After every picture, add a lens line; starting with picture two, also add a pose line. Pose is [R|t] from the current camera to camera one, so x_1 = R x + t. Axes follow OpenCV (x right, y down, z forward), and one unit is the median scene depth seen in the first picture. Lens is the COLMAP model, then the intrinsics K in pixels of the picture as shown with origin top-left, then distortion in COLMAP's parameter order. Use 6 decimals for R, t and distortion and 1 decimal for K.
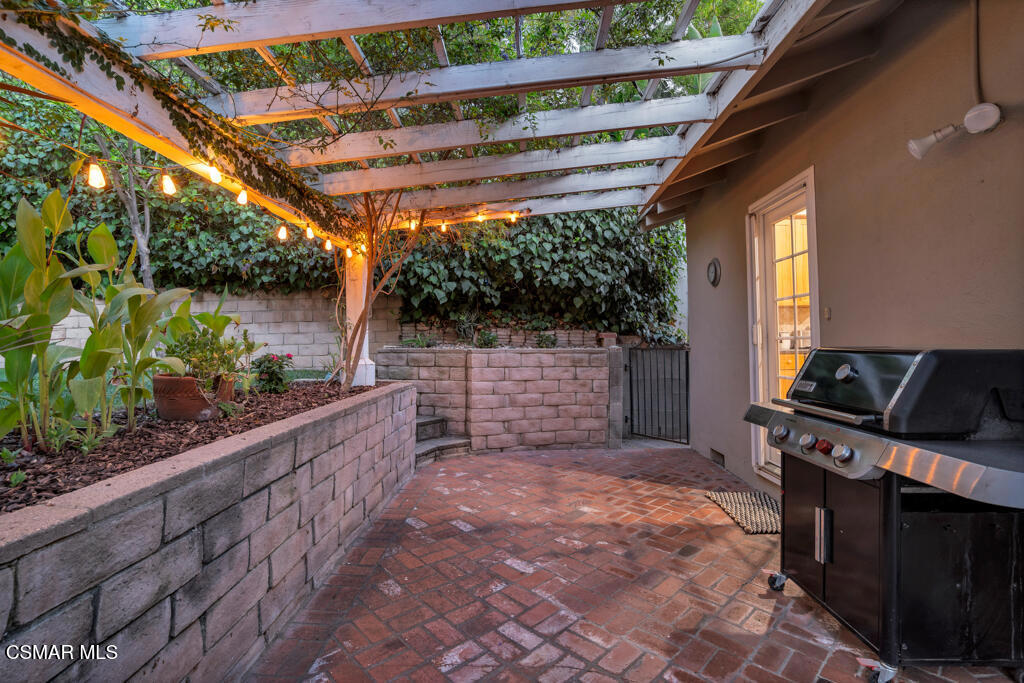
lens RADIAL K [[485.3, 0, 510.5], [0, 485.3, 342.6], [0, 0, 1]] dist [-0.010630, 0.000637]
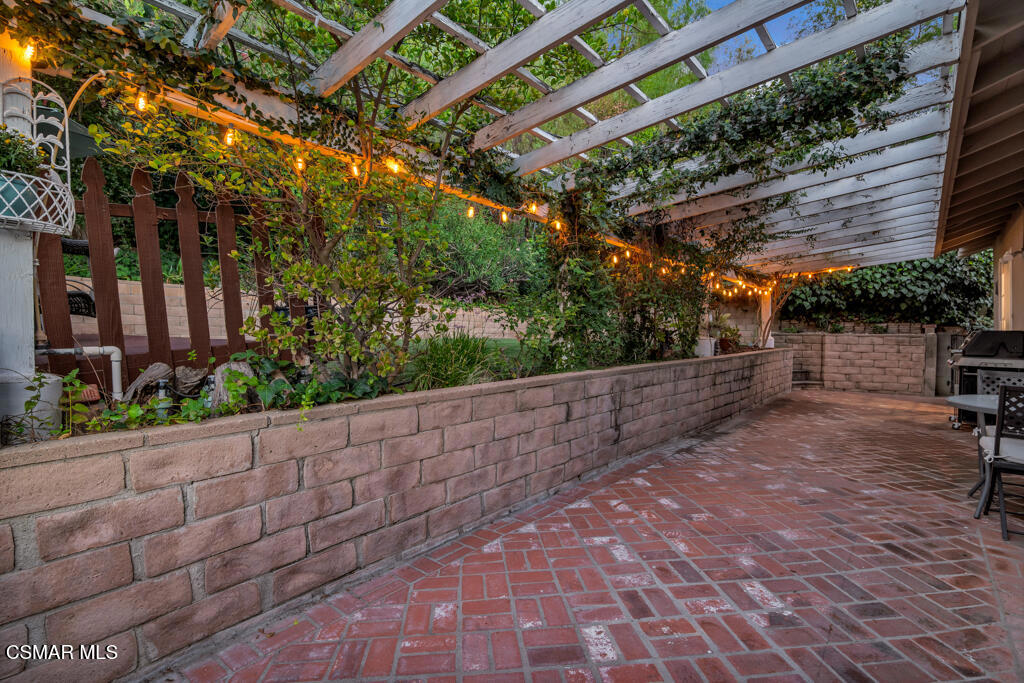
lens RADIAL K [[485.3, 0, 513.3], [0, 485.3, 344.8], [0, 0, 1]] dist [-0.010630, 0.000637]
pose [[0.780632, 0.021988, -0.624604, 0.135646], [-0.007987, 0.999650, 0.025208, 0.017175], [0.624940, -0.014690, 0.780534, -1.130421]]
